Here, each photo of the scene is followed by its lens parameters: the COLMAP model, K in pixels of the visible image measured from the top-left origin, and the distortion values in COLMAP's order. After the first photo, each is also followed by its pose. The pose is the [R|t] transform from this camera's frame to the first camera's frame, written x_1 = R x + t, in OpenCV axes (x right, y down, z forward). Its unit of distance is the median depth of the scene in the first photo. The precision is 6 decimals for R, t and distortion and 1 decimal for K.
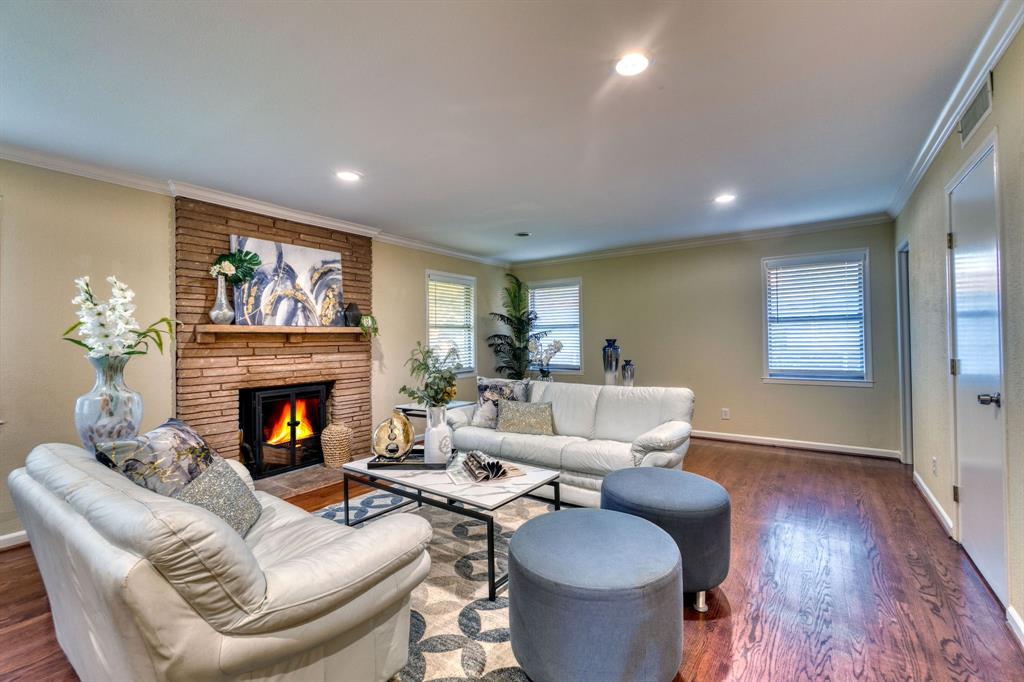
lens RADIAL K [[436.8, 0, 512.5], [0, 436.8, 337.7], [0, 0, 1]] dist [-0.005246, -0.000165]
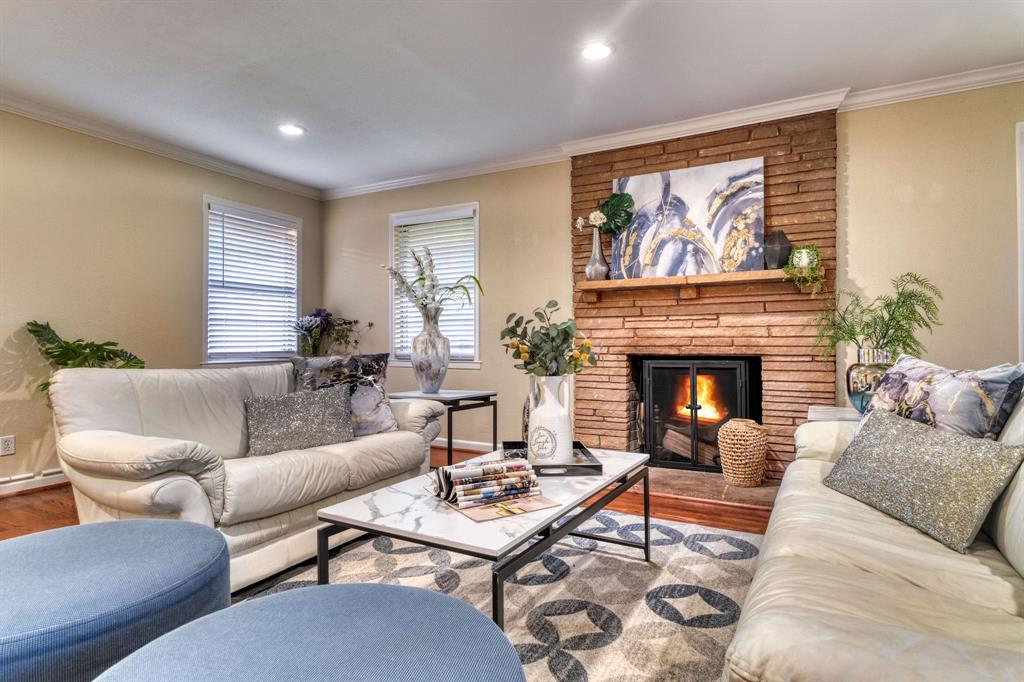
lens RADIAL K [[528.1, 0, 515.8], [0, 528.1, 342.0], [0, 0, 1]] dist [-0.003232, -0.002415]
pose [[0.131750, 0.014688, -0.991174, 0.392906], [0.008112, 0.999841, 0.015895, 0.074575], [0.991250, -0.010134, 0.131610, 0.643822]]
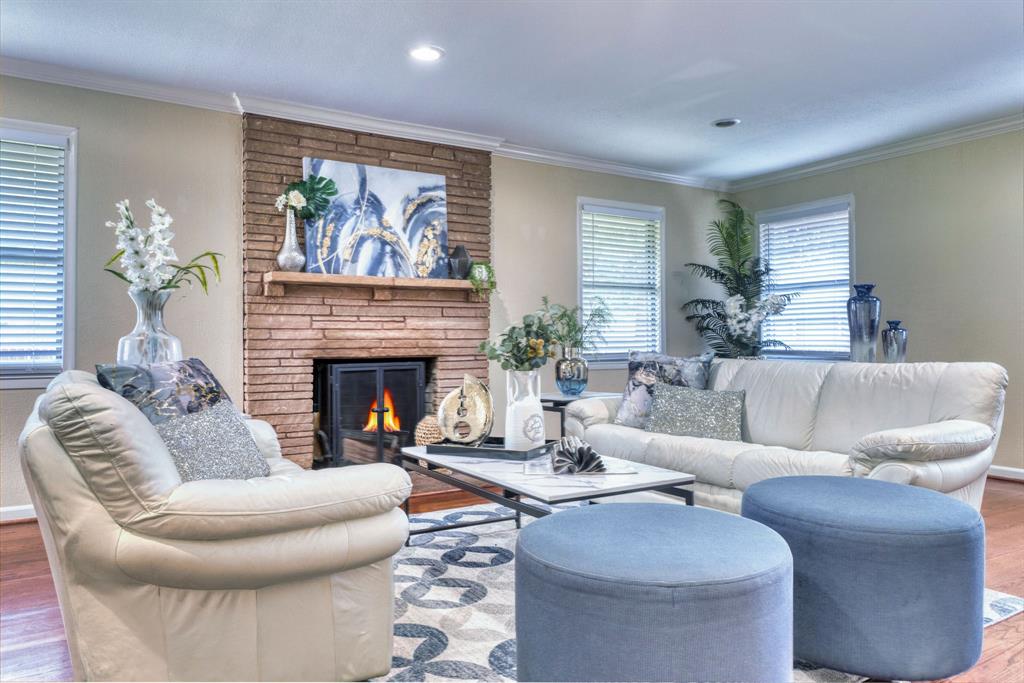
lens RADIAL K [[698.9, 0, 505.9], [0, 698.9, 341.3], [0, 0, 1]] dist [-0.010150, -0.002842]
pose [[0.920846, 0.007054, -0.389861, 0.165584], [-0.004746, 0.999965, 0.006883, 0.077855], [0.389896, -0.004487, 0.920848, -0.001142]]
